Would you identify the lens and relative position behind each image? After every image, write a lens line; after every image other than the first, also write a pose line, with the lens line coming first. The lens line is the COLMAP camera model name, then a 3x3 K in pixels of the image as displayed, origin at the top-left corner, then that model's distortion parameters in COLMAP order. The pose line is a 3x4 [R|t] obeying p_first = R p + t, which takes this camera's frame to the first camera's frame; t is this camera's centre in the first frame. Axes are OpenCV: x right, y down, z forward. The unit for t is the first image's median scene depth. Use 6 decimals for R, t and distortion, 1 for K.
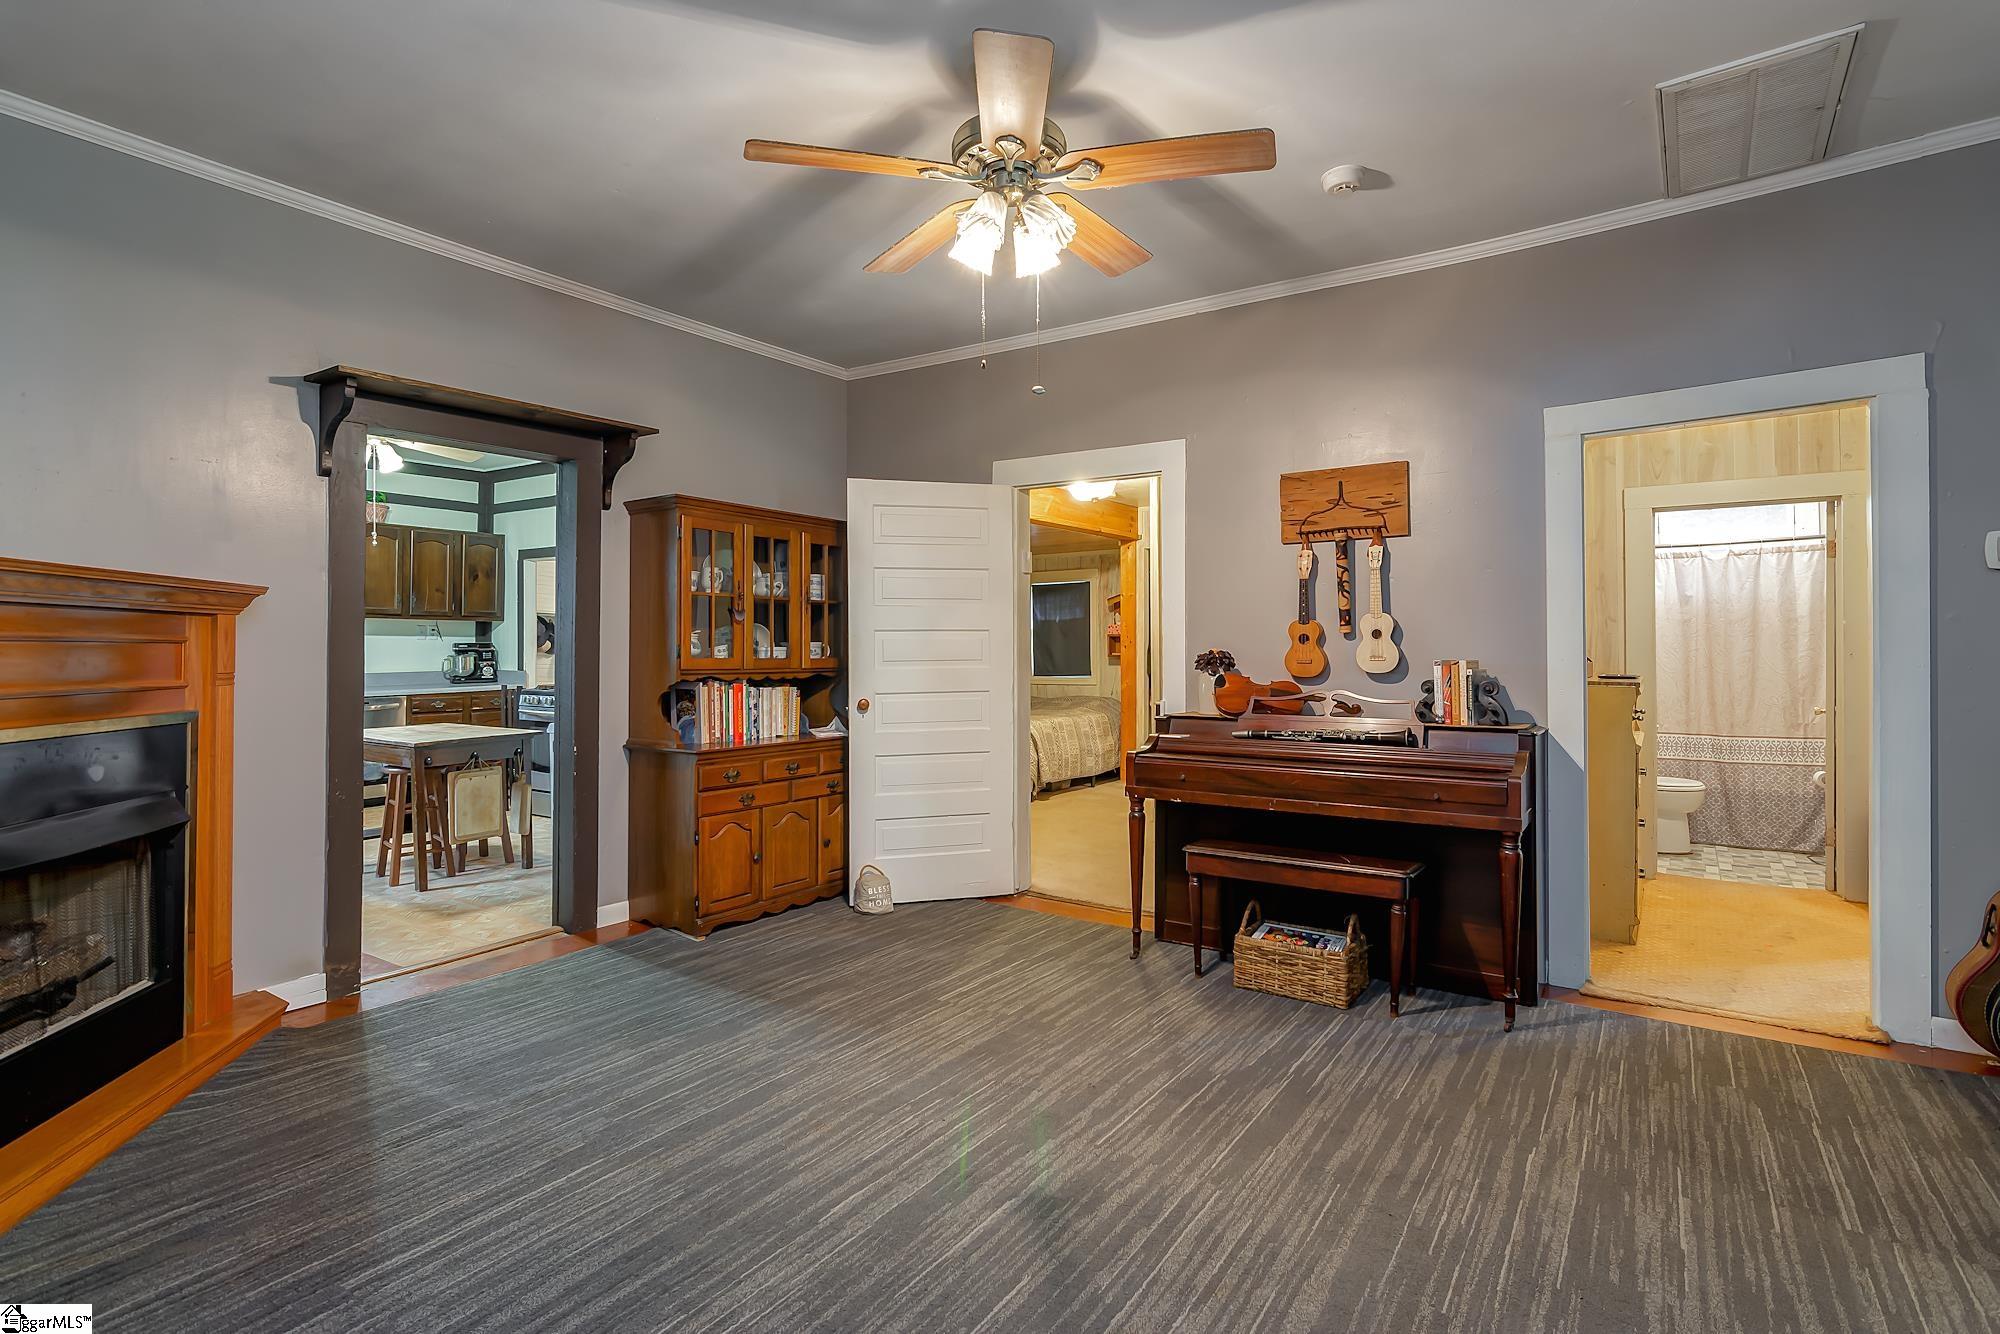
lens RADIAL K [[972.1, 0, 990.9], [0, 972.1, 647.6], [0, 0, 1]] dist [-0.006221, 0.000737]
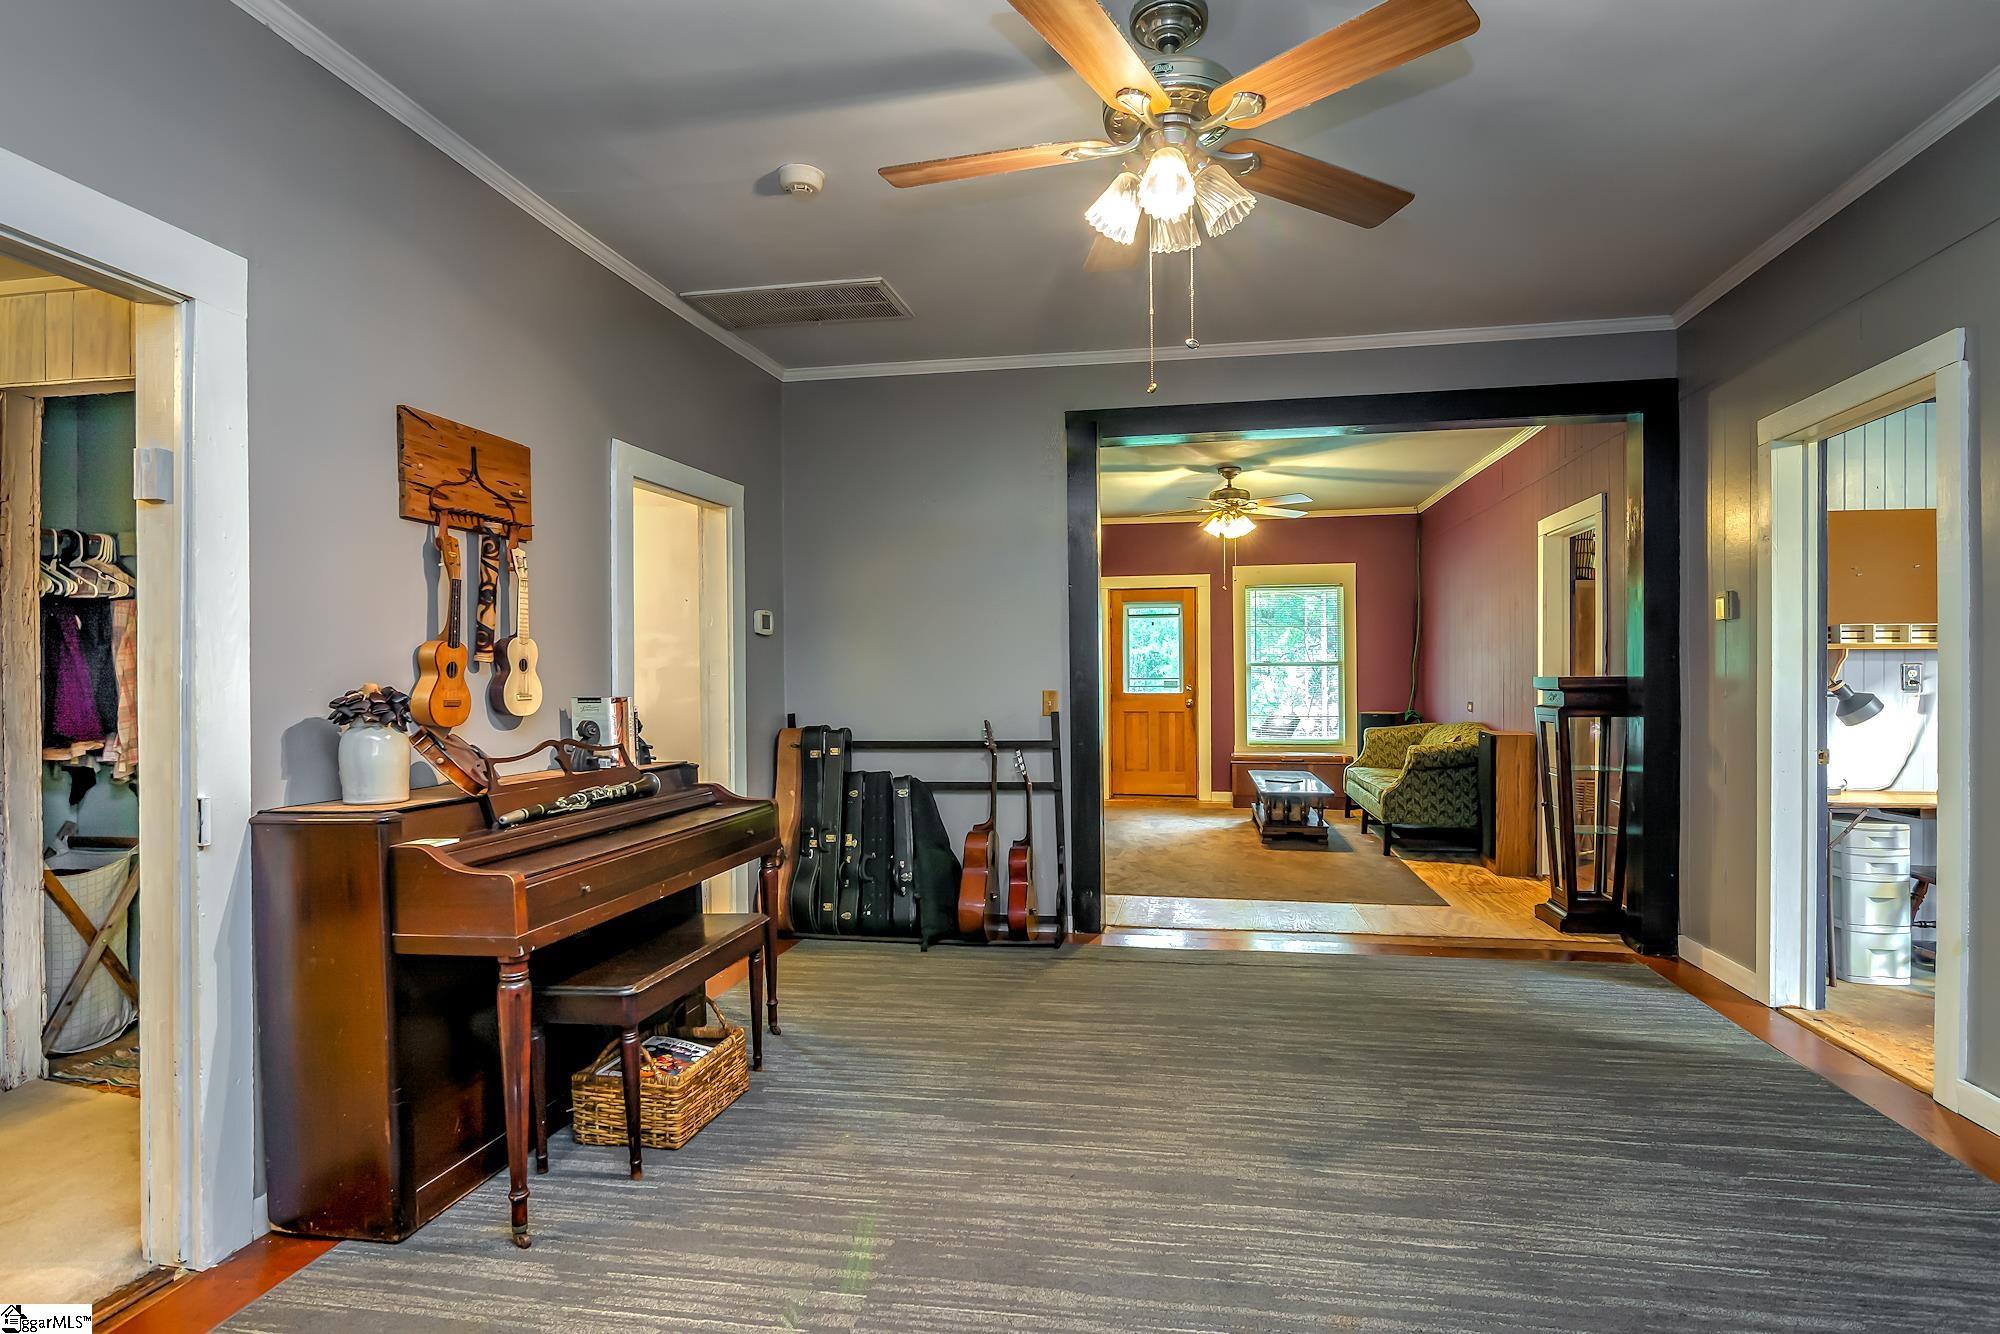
lens RADIAL K [[972.1, 0, 1042.4], [0, 972.1, 695.2], [0, 0, 1]] dist [-0.006221, 0.000737]
pose [[-0.414706, -0.007841, 0.909922, -0.592995], [0.004402, 0.999934, 0.010622, 0.004132], [-0.909945, 0.008410, -0.414644, 1.202927]]
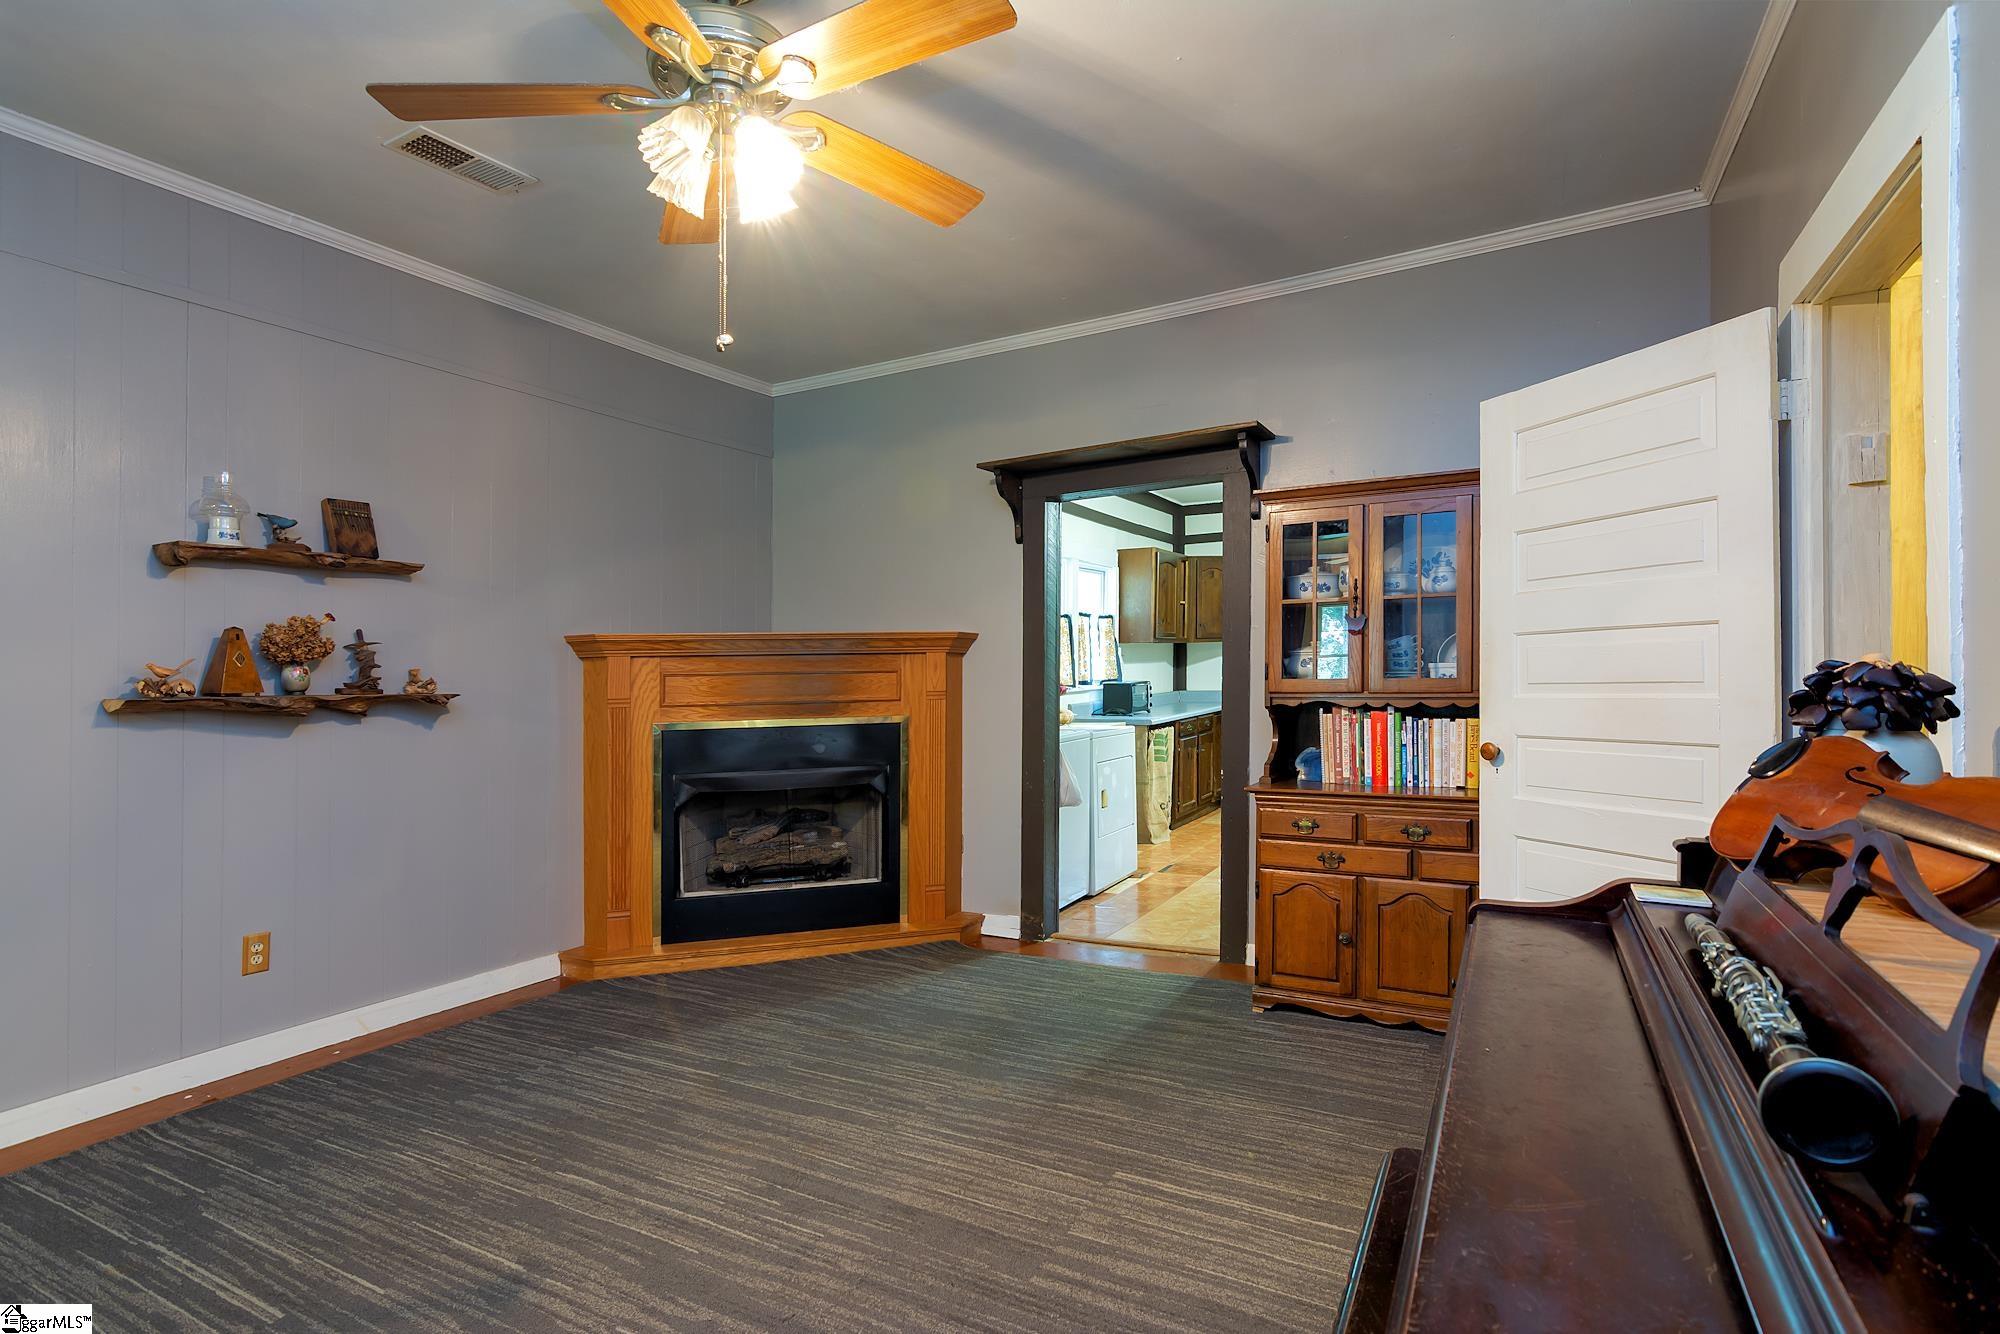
lens RADIAL K [[972.1, 0, 1048.5], [0, 972.1, 663.4], [0, 0, 1]] dist [-0.006221, 0.000737]
pose [[0.127136, -0.012040, -0.991812, 0.702801], [0.020139, 0.999752, -0.009555, 0.001414], [0.991681, -0.018760, 0.127347, 0.958280]]
